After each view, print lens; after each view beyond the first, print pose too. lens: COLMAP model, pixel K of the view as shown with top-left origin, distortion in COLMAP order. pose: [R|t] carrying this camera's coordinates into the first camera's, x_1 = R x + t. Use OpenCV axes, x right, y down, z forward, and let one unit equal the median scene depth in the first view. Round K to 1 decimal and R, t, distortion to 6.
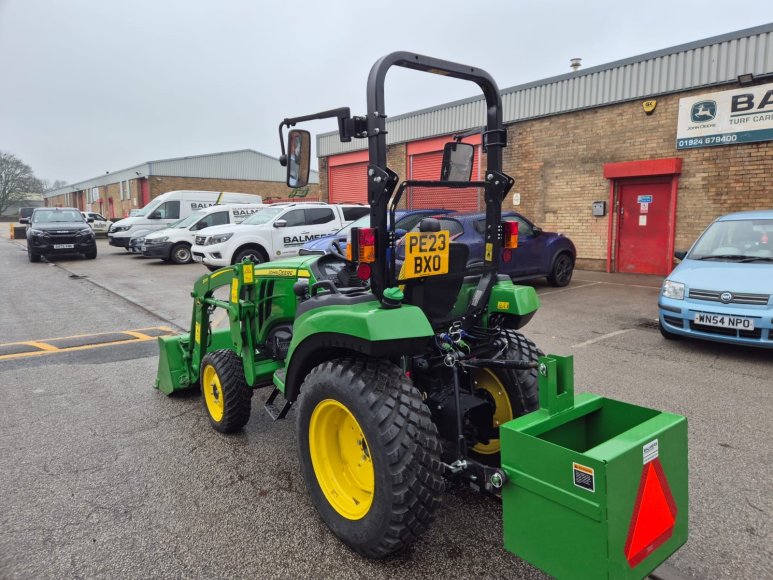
lens RADIAL K [[511.7, 0, 389.3], [0, 511.7, 282.2], [0, 0, 1]] dist [0.070133, -0.051579]
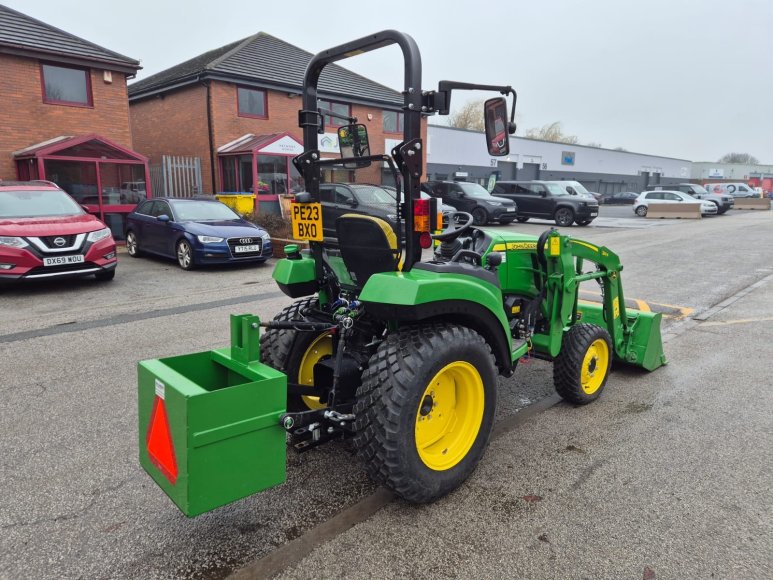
lens RADIAL K [[511.7, 0, 389.7], [0, 511.7, 292.0], [0, 0, 1]] dist [0.070133, -0.051579]
pose [[0.086494, 0.200211, -0.975927, 0.319063], [-0.134012, 0.973034, 0.187740, -0.035971], [0.987198, 0.114547, 0.110993, 0.260711]]
